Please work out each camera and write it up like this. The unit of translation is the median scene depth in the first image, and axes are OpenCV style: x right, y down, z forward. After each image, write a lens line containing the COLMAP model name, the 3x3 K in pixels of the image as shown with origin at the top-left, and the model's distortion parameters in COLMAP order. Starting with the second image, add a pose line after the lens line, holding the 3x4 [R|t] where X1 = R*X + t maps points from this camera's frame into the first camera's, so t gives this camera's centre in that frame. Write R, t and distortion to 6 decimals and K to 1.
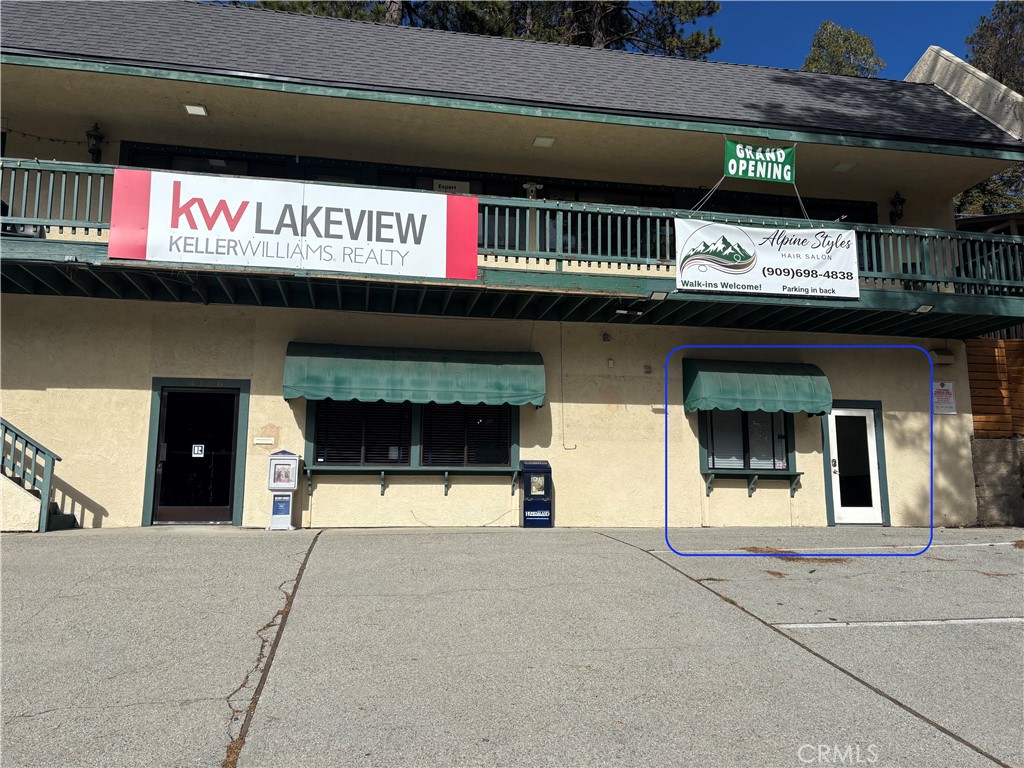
lens RADIAL K [[772.7, 0, 523.5], [0, 772.7, 386.4], [0, 0, 1]] dist [0.074935, -0.008027]
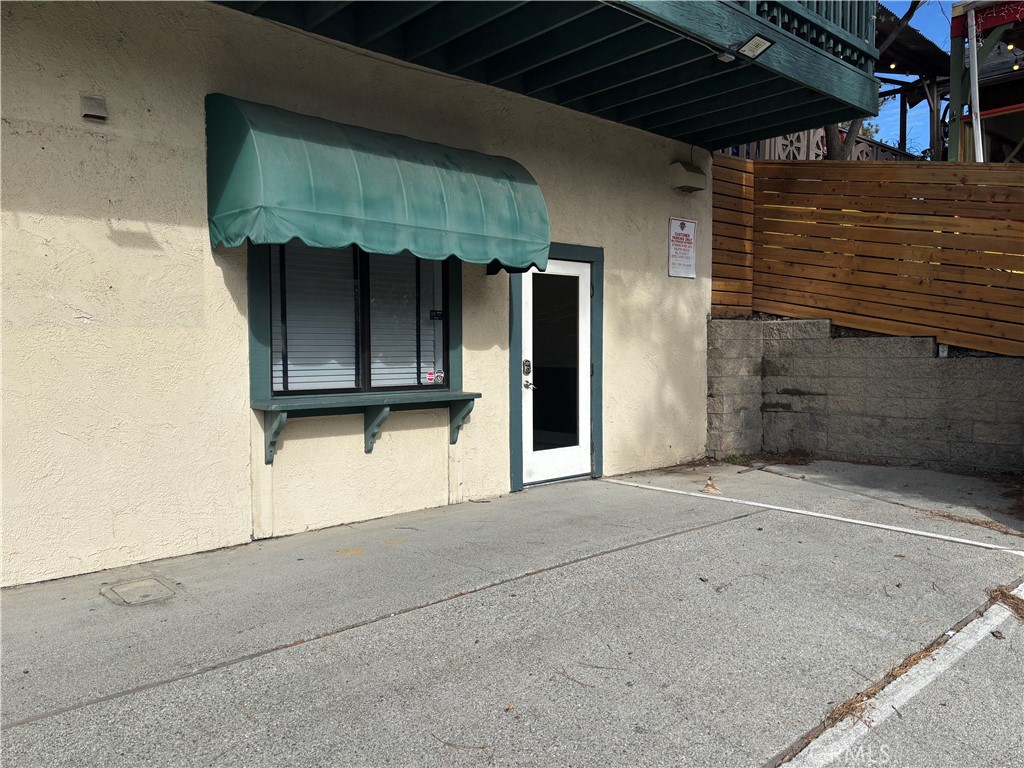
lens RADIAL K [[772.7, 0, 523.5], [0, 772.7, 386.4], [0, 0, 1]] dist [0.074935, -0.008027]
pose [[0.857237, -0.029895, 0.514054, 0.139423], [-0.073325, 0.981052, 0.179331, 0.020795], [-0.509675, -0.191422, 0.838802, 0.583748]]
